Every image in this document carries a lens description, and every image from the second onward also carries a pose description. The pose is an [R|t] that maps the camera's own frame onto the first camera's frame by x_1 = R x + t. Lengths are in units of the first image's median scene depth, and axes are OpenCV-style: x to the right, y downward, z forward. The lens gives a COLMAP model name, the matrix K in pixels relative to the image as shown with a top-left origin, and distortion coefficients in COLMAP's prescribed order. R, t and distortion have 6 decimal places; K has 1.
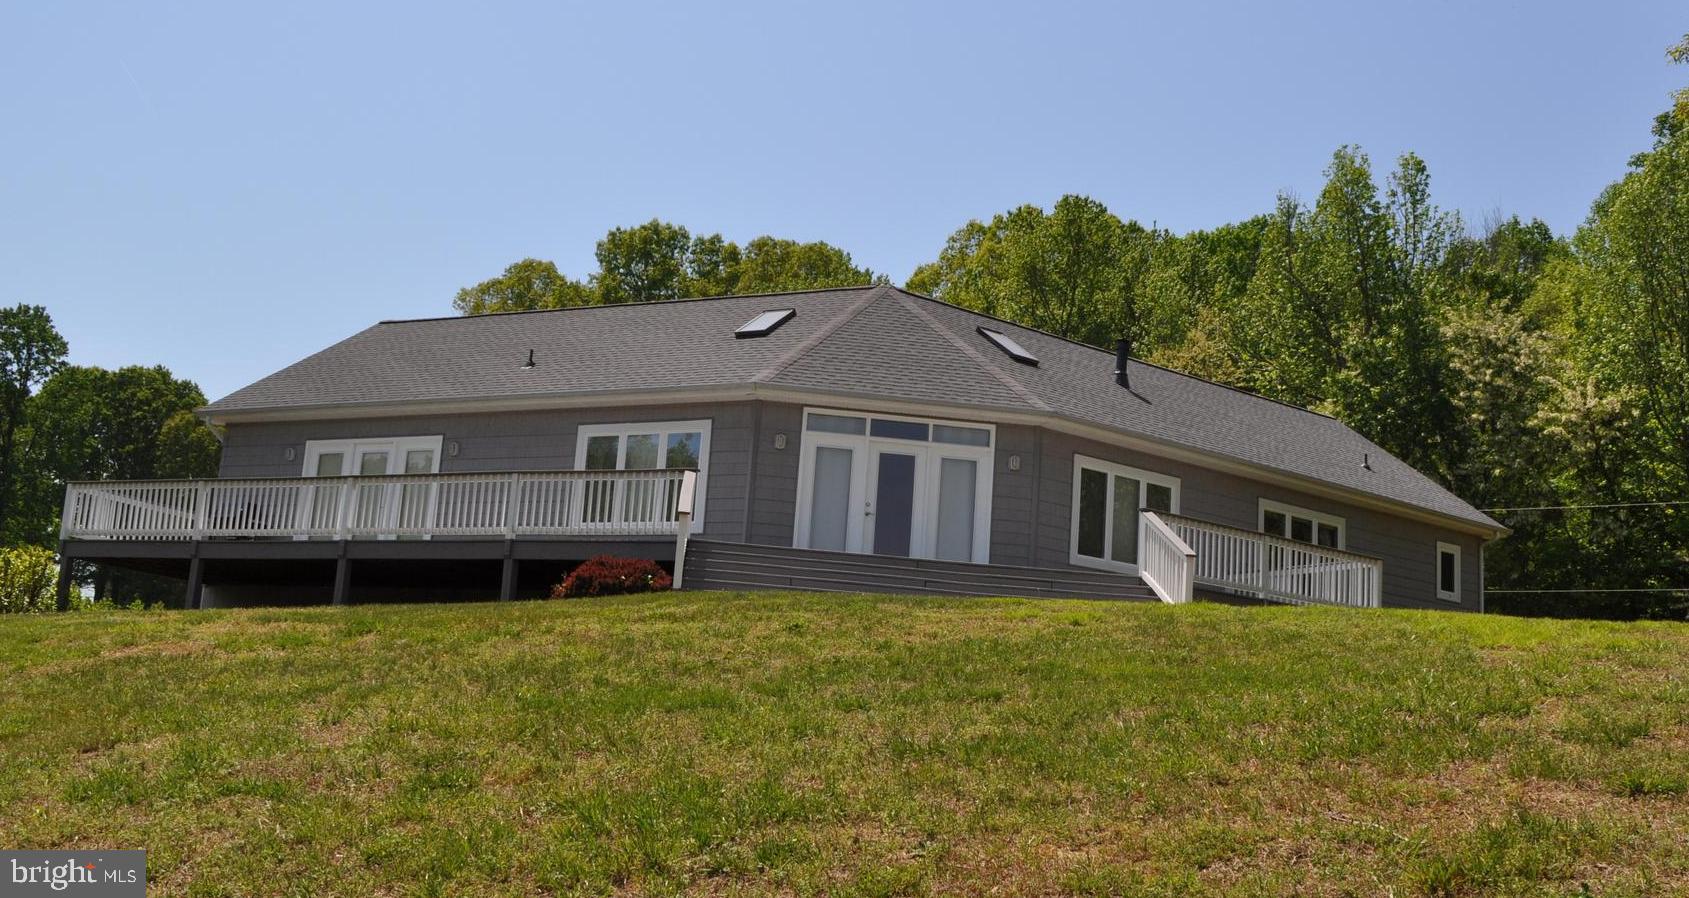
lens RADIAL K [[1601.0, 0, 844.5], [0, 1601.0, 449.0], [0, 0, 1]] dist [-0.095995, -0.002699]
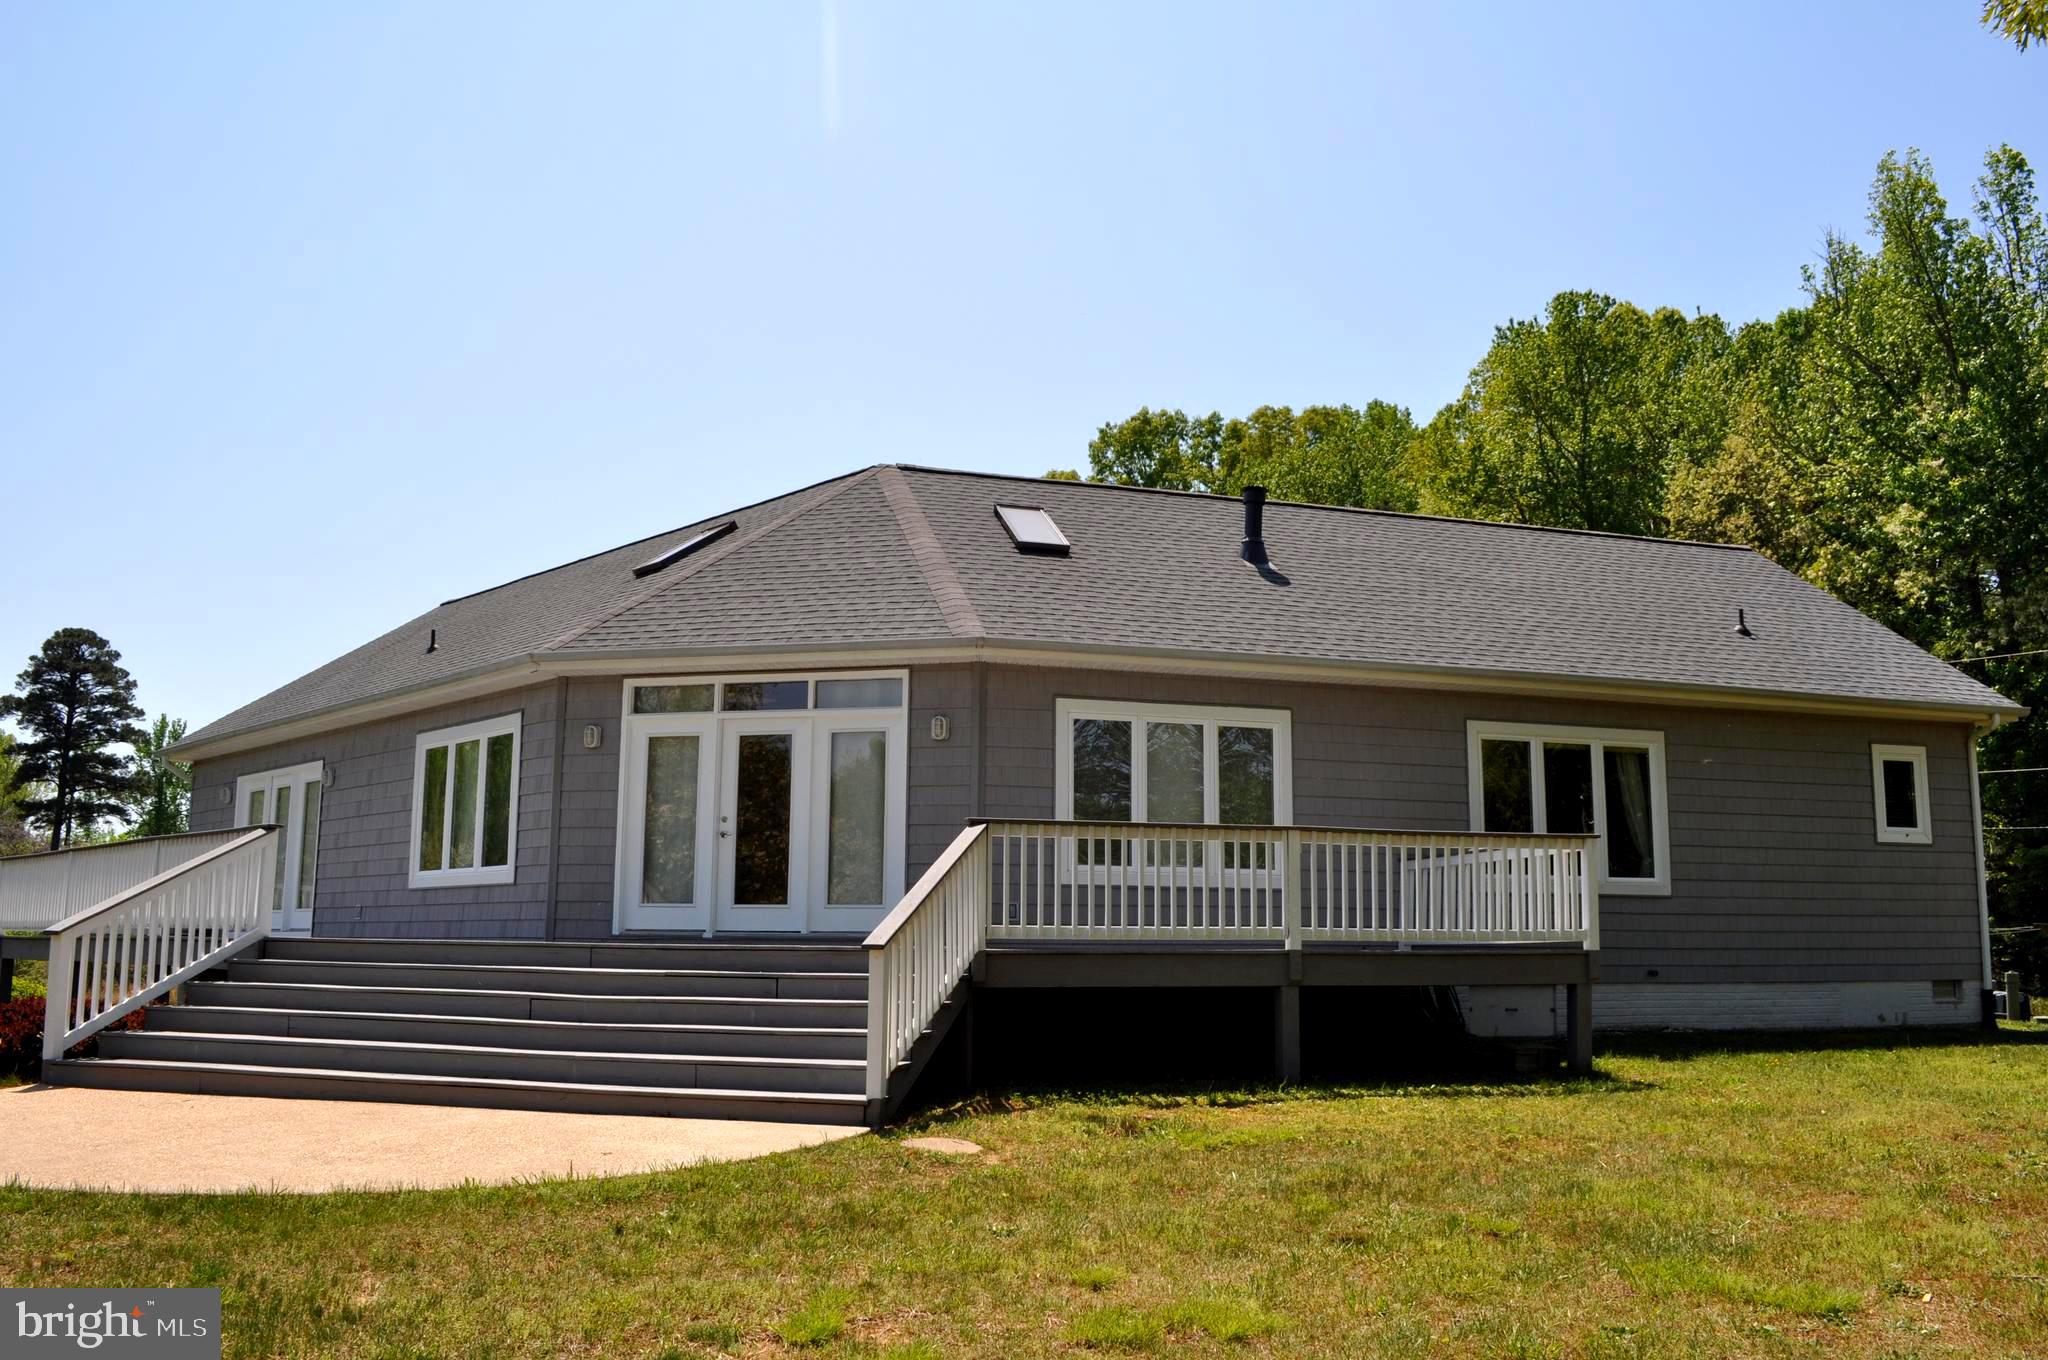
lens RADIAL K [[1626.9, 0, 1024.0], [0, 1626.9, 680.0], [0, 0, 1]] dist [-0.084782, 0.008793]
pose [[0.940624, -0.118057, -0.318258, 0.304127], [0.124684, 0.992196, 0.000455, -0.005319], [0.315721, -0.040109, 0.948004, 0.387739]]
